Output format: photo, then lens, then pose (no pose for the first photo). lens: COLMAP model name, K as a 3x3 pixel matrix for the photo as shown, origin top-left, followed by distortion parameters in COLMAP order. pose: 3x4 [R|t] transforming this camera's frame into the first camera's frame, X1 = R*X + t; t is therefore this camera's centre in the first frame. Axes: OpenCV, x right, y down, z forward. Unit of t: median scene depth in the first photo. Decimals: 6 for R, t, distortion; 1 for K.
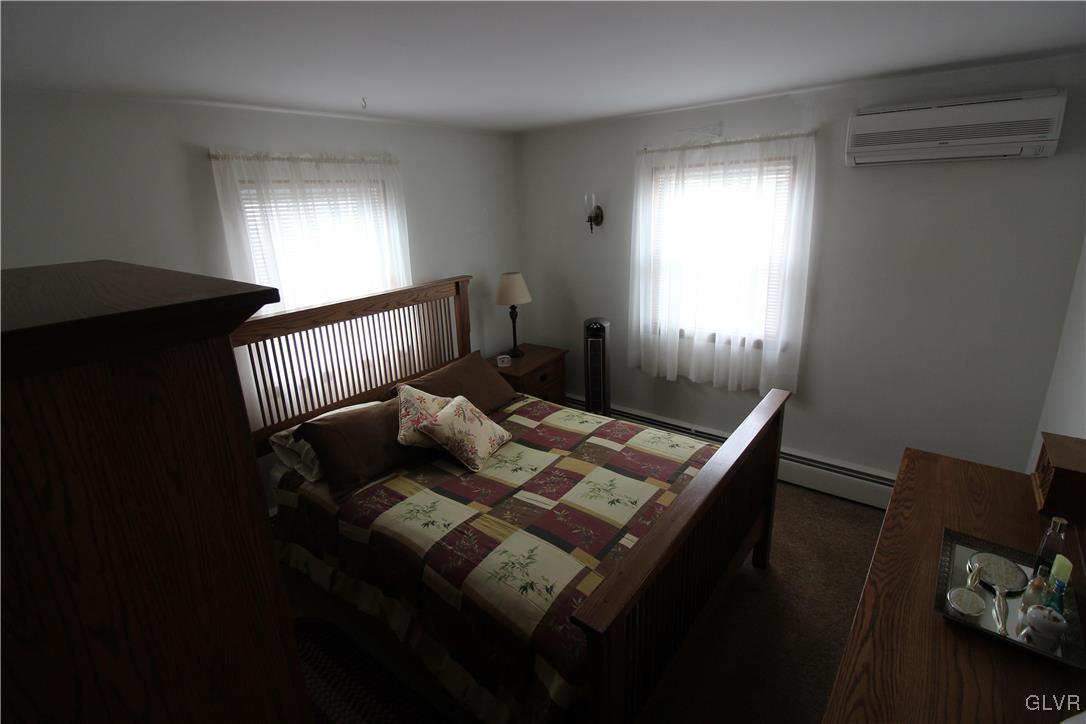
lens RADIAL K [[508.0, 0, 532.2], [0, 508.0, 342.8], [0, 0, 1]] dist [-0.003150, -0.001416]
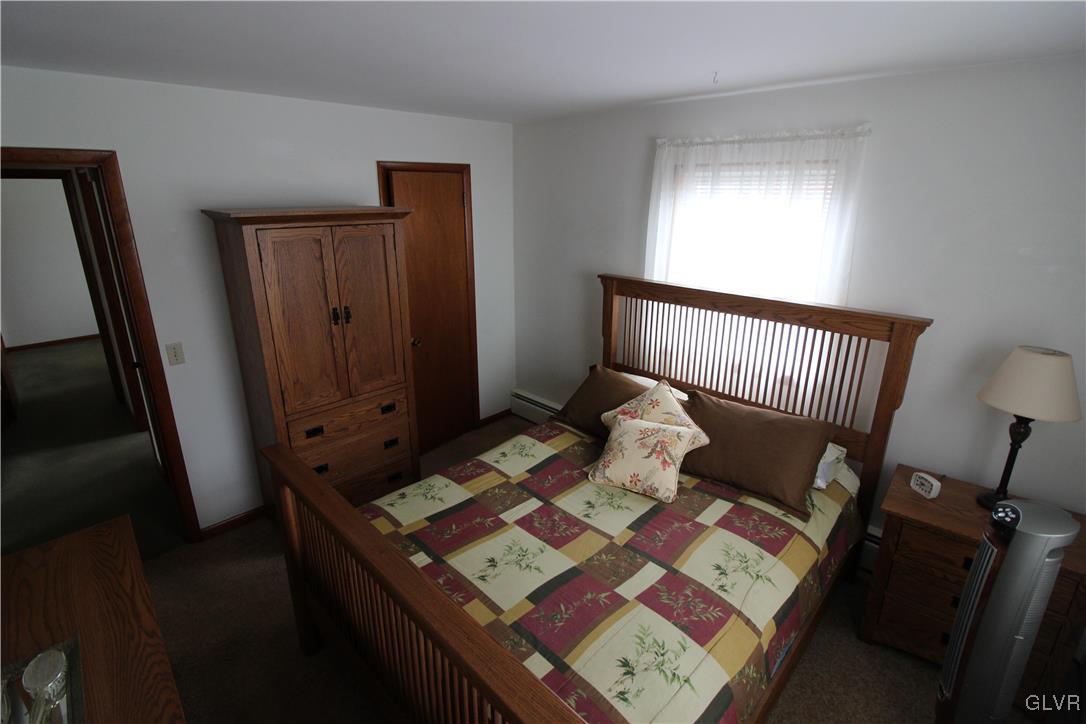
lens RADIAL K [[508.0, 0, 532.2], [0, 508.0, 342.8], [0, 0, 1]] dist [-0.003150, -0.001416]
pose [[-0.115270, 0.328112, -0.937580, 0.711395], [-0.272275, 0.897285, 0.347485, -0.276031], [0.955290, 0.295334, -0.014093, 0.843949]]
